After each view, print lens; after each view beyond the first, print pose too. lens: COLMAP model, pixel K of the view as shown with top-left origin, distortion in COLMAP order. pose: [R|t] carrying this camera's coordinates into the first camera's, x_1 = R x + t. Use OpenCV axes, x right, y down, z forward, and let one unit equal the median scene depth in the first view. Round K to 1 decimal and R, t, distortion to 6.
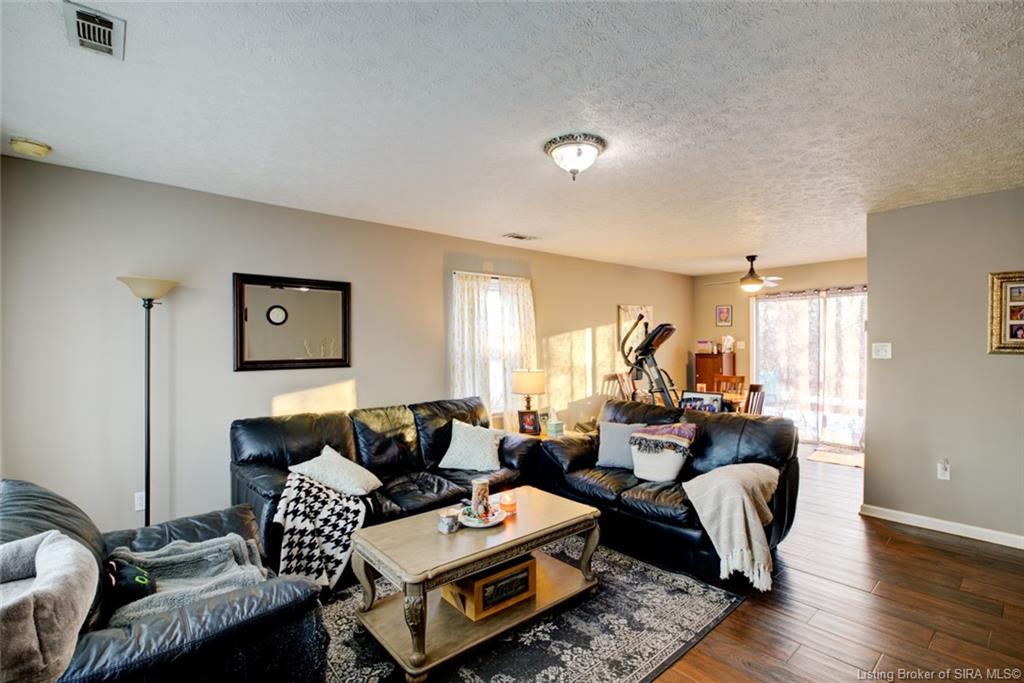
lens RADIAL K [[469.1, 0, 513.4], [0, 469.1, 342.1], [0, 0, 1]] dist [0.001727, 0.000020]
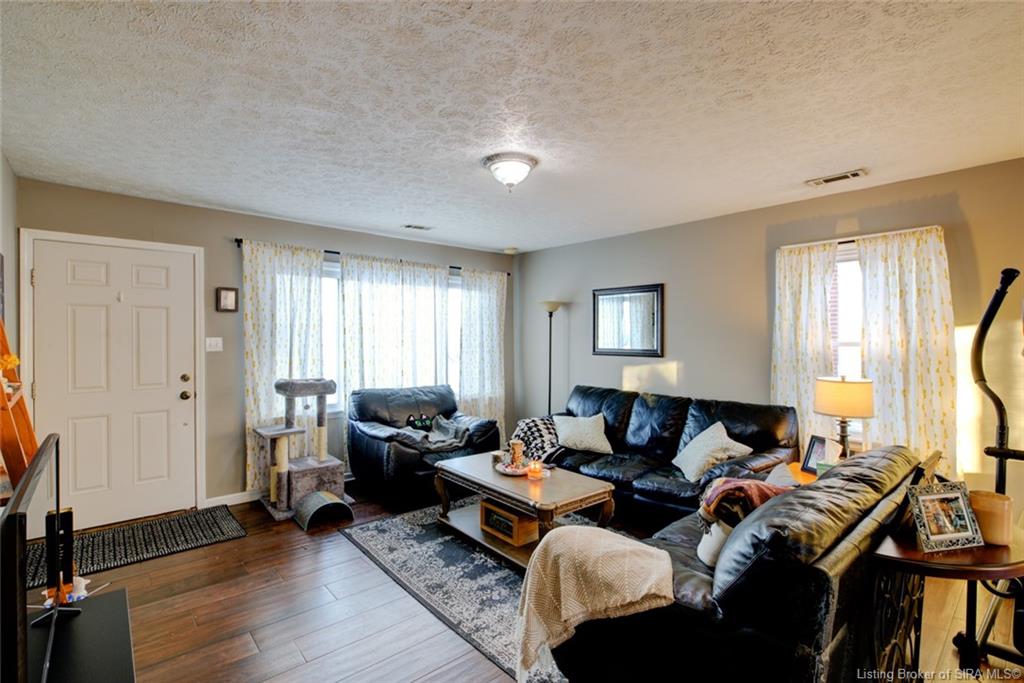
lens RADIAL K [[469.1, 0, 513.8], [0, 469.1, 342.7], [0, 0, 1]] dist [0.001727, 0.000020]
pose [[0.008519, 0.010820, -0.999905, 1.129952], [-0.003610, 0.999935, 0.010789, 0.008966], [0.999957, 0.003517, 0.008558, 0.905095]]
